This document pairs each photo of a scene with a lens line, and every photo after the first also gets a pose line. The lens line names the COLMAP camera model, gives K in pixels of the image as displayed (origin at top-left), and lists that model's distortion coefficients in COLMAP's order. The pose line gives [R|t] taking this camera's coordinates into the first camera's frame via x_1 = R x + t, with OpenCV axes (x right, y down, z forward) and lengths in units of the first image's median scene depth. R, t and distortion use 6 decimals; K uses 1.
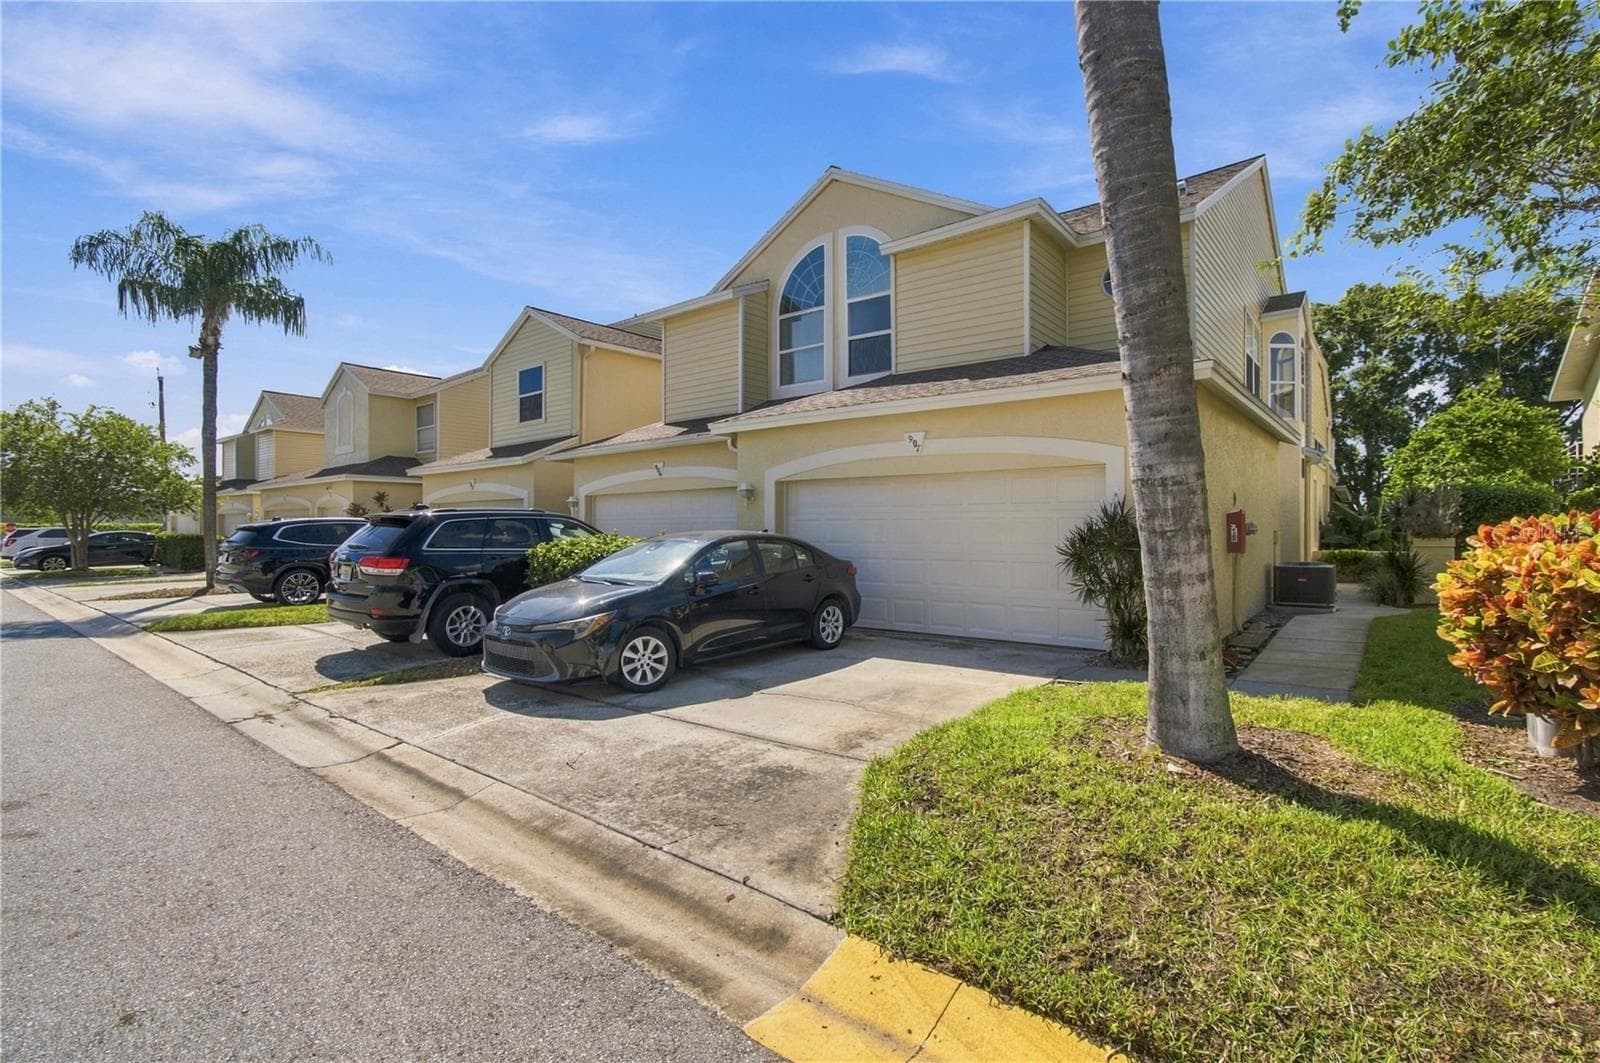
lens RADIAL K [[719.3, 0, 811.8], [0, 719.3, 536.2], [0, 0, 1]] dist [-0.012632, 0.000346]
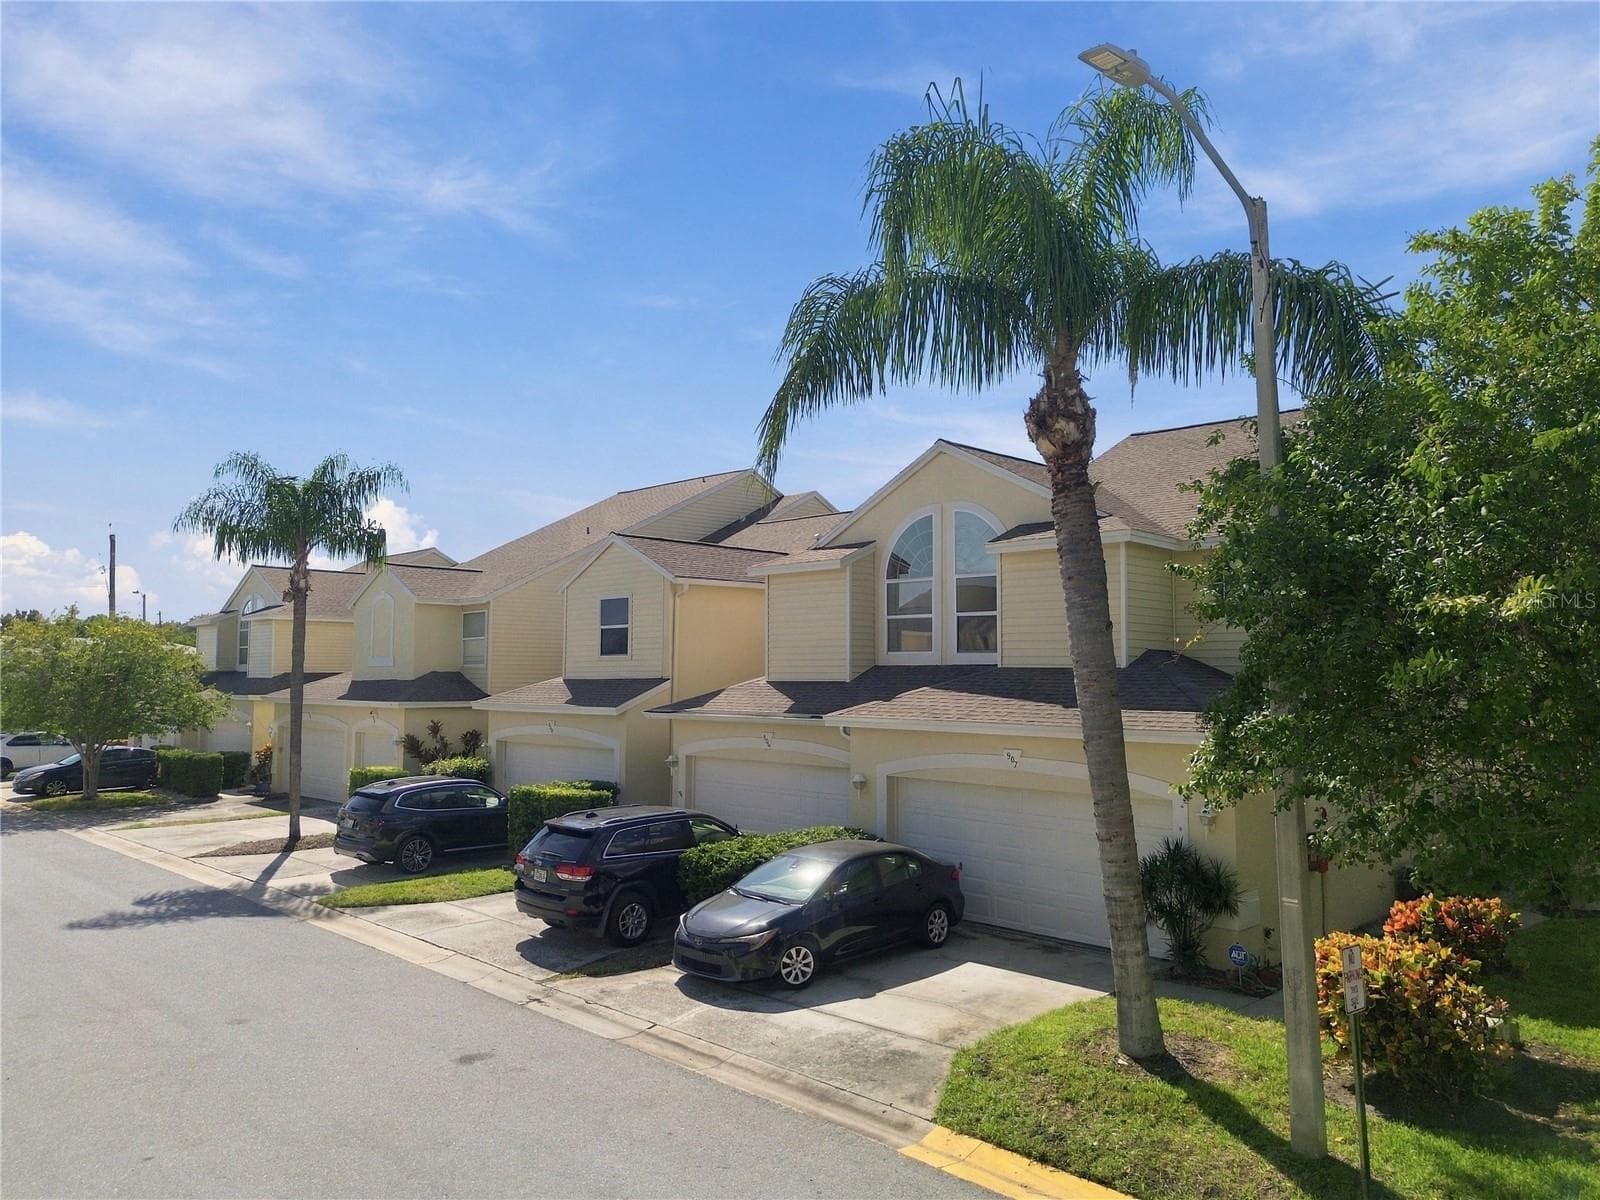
lens RADIAL K [[1118.1, 0, 800.0], [0, 1118.1, 600.0], [0, 0, 1]] dist [0.070116, -0.088326]
pose [[0.994436, 0.000205, -0.105344, -0.005277], [-0.008148, 0.997152, -0.074974, -0.462118], [0.105029, 0.075415, 0.991606, -1.504110]]
